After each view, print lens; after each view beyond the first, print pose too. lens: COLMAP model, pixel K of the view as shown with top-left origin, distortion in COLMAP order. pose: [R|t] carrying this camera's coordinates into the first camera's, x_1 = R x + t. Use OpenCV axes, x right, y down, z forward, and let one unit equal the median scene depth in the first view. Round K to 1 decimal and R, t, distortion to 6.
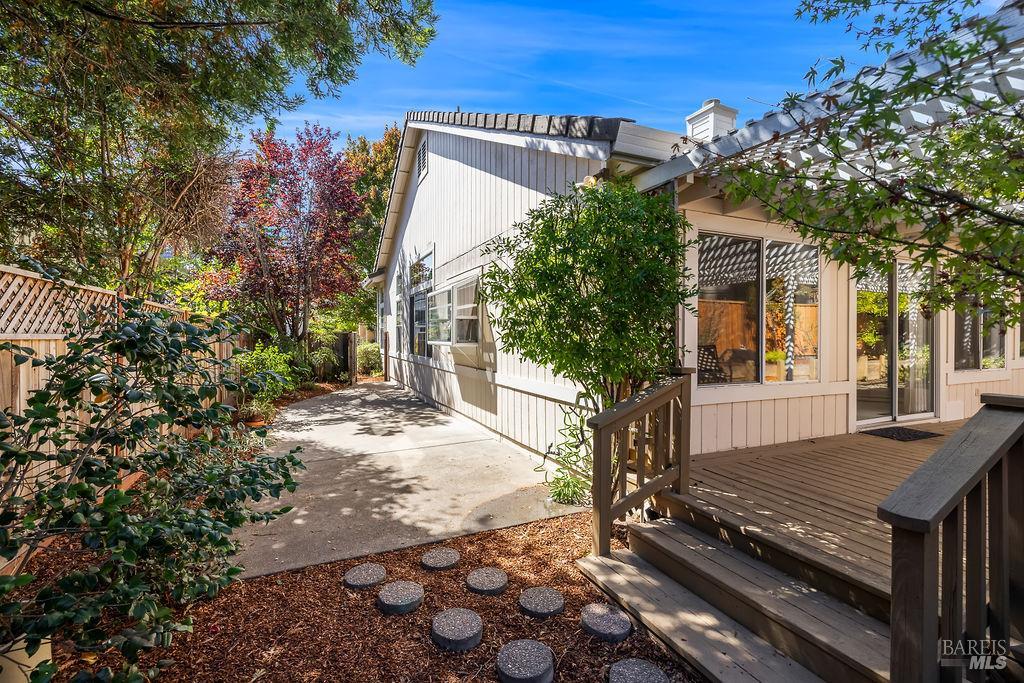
lens RADIAL K [[443.6, 0, 507.3], [0, 443.6, 335.5], [0, 0, 1]] dist [0.000104, 0.000282]
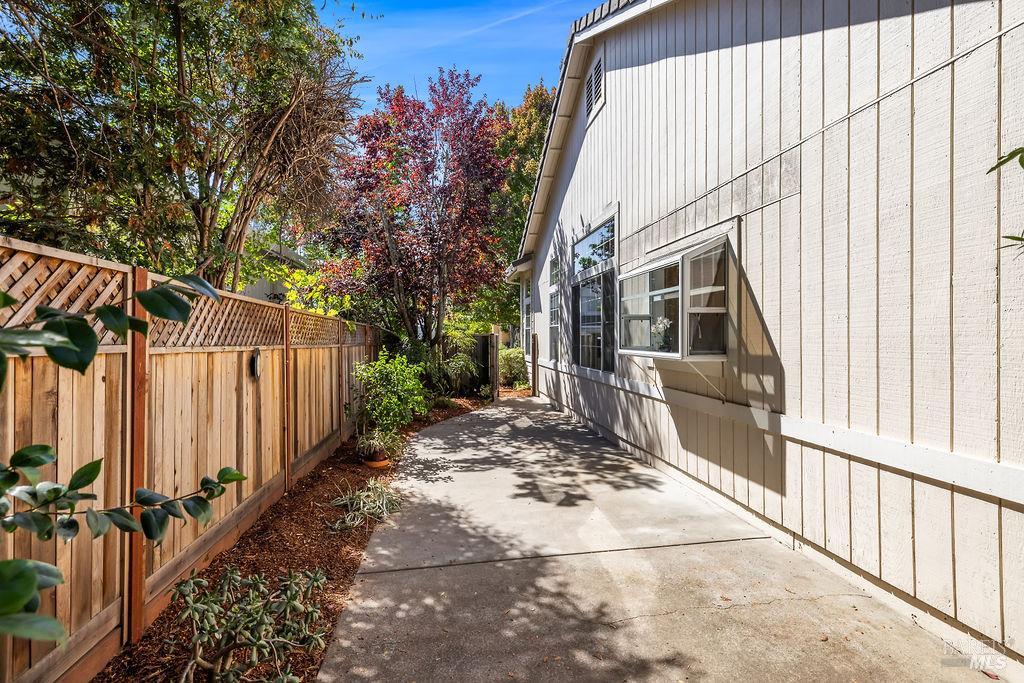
lens RADIAL K [[478.1, 0, 514.7], [0, 478.1, 337.4], [0, 0, 1]] dist [0.000606, -0.000032]
pose [[0.964959, 0.000147, -0.262402, -0.117719], [0.000184, 0.999999, 0.001234, -0.004691], [0.262402, -0.001239, 0.964958, 0.244183]]
